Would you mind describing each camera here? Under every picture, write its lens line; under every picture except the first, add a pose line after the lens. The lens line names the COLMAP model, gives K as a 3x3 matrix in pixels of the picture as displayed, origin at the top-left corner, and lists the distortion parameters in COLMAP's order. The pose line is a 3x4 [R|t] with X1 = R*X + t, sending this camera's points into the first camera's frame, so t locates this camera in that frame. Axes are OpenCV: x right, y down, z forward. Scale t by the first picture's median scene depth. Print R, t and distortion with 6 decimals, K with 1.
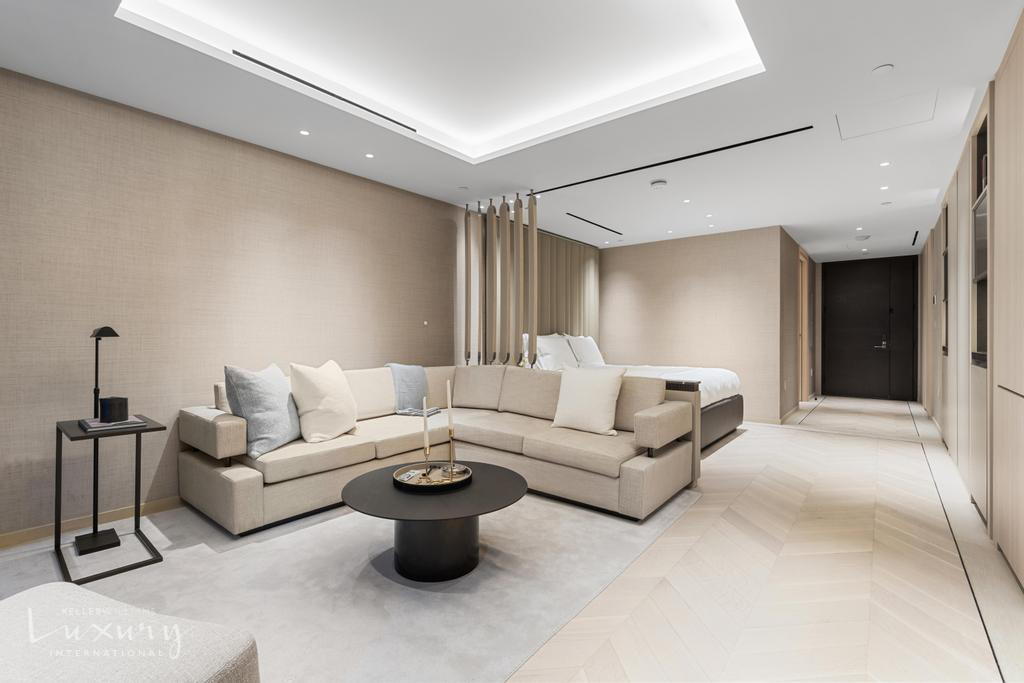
lens RADIAL K [[455.9, 0, 515.6], [0, 455.9, 337.0], [0, 0, 1]] dist [0.000089, 0.000431]
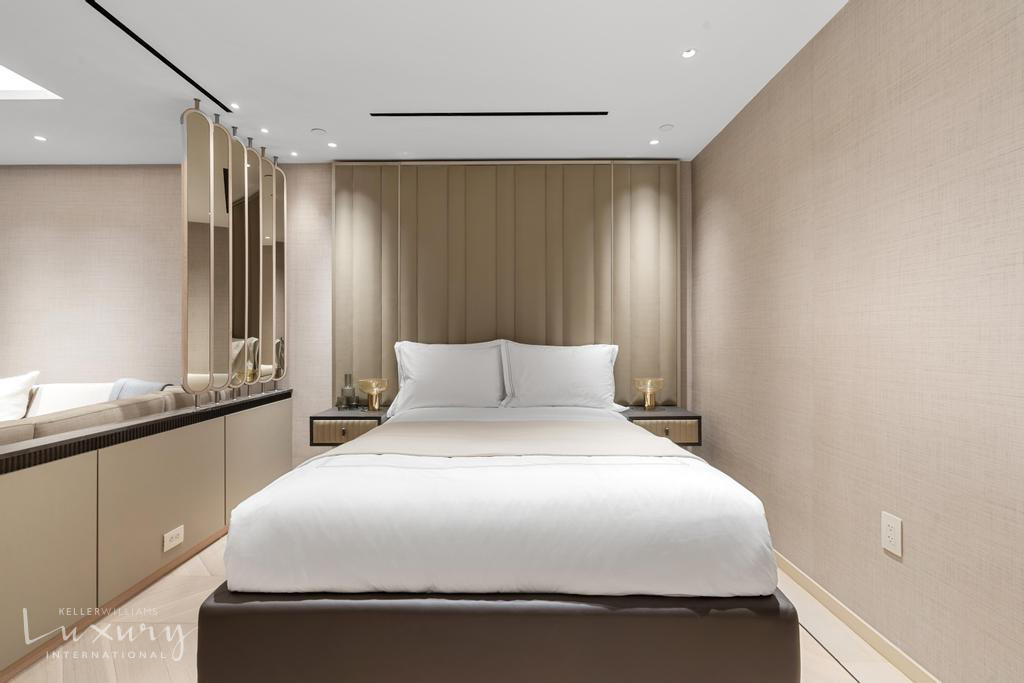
lens RADIAL K [[463.9, 0, 512.0], [0, 463.9, 341.5], [0, 0, 1]] dist [-0.001336, 0.000087]
pose [[0.619412, 0.002574, -0.785062, 0.930743], [0.001883, 0.999987, 0.004765, -0.014705], [0.785064, -0.004430, 0.619399, 1.159982]]
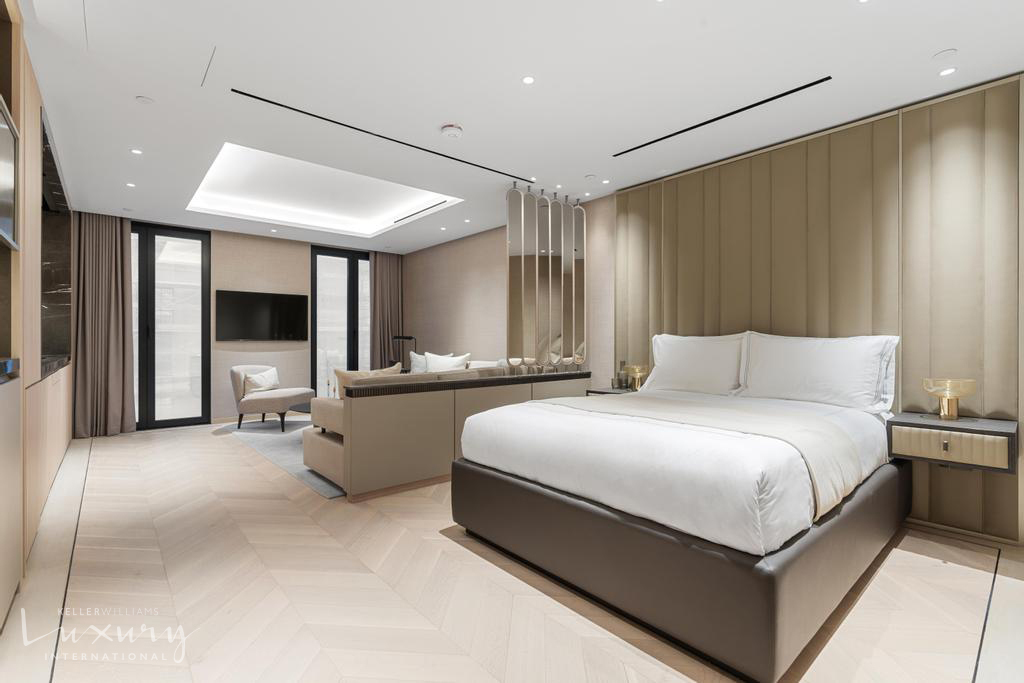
lens RADIAL K [[466.9, 0, 504.6], [0, 466.9, 342.1], [0, 0, 1]] dist [-0.001799, -0.000086]
pose [[-0.183489, 0.000364, -0.983022, 1.205303], [-0.001205, 0.999999, 0.000595, 0.008089], [0.983021, 0.001294, -0.183489, 1.415509]]
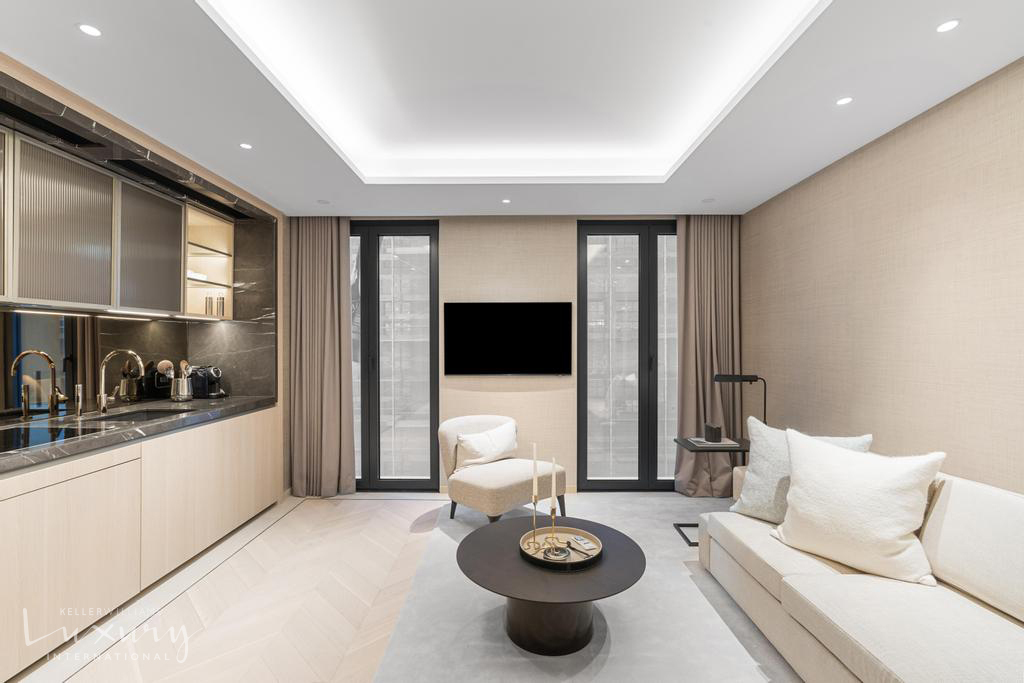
lens RADIAL K [[466.9, 0, 504.6], [0, 466.9, 342.1], [0, 0, 1]] dist [-0.001799, -0.000086]
pose [[-0.788459, -0.003970, -0.615074, 0.328886], [-0.002482, 0.999992, -0.003272, -0.076981], [0.615082, -0.001053, -0.788462, 1.099697]]
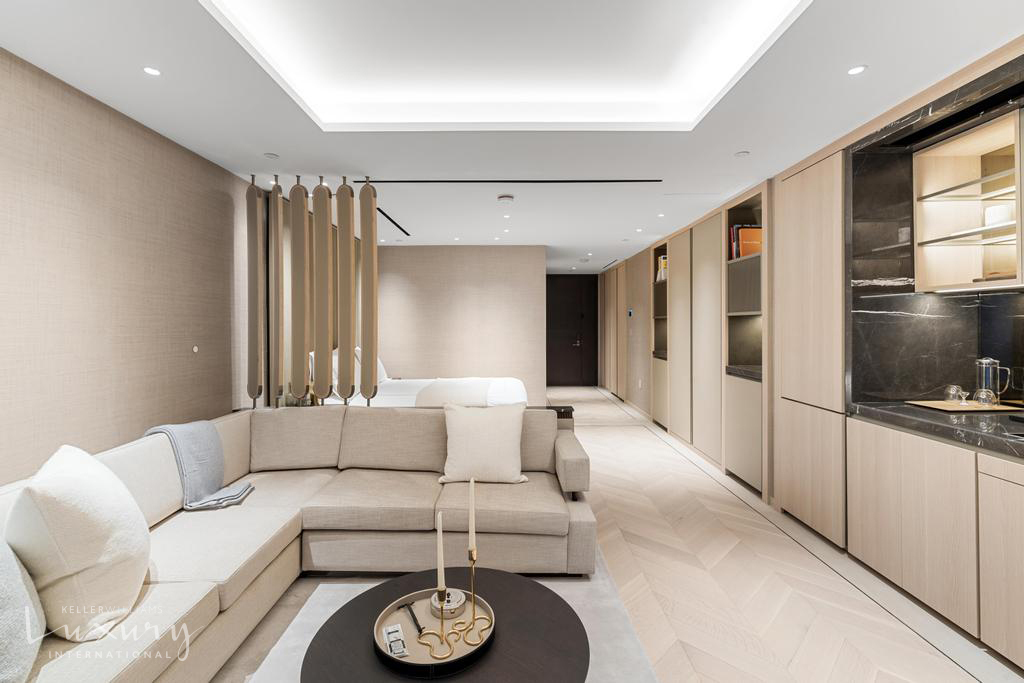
lens RADIAL K [[458.0, 0, 502.6], [0, 458.0, 325.6], [0, 0, 1]] dist [-0.001360, -0.000456]
pose [[0.784332, -0.006139, 0.620311, -0.331912], [0.004713, 0.999981, 0.003937, -0.083019], [-0.620323, -0.000165, 0.784346, 0.286523]]
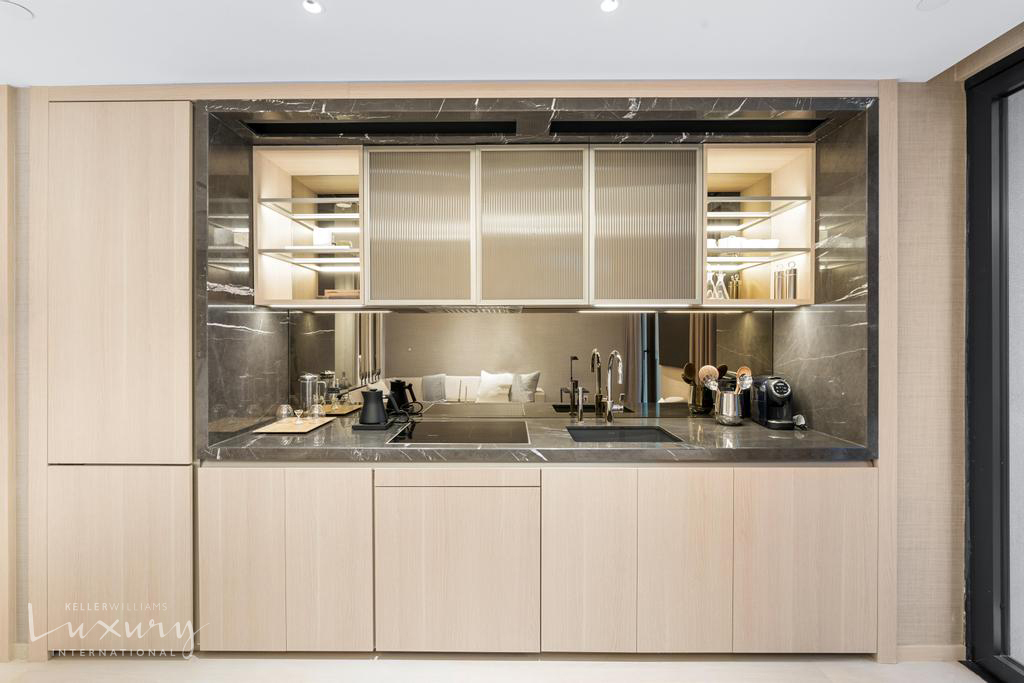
lens RADIAL K [[472.1, 0, 511.7], [0, 472.1, 339.5], [0, 0, 1]] dist [-0.003886, 0.000064]
pose [[-0.625525, -0.001203, 0.780203, -0.098110], [0.001193, 0.999996, 0.002498, -0.082751], [-0.780203, 0.002494, -0.625521, 0.589947]]
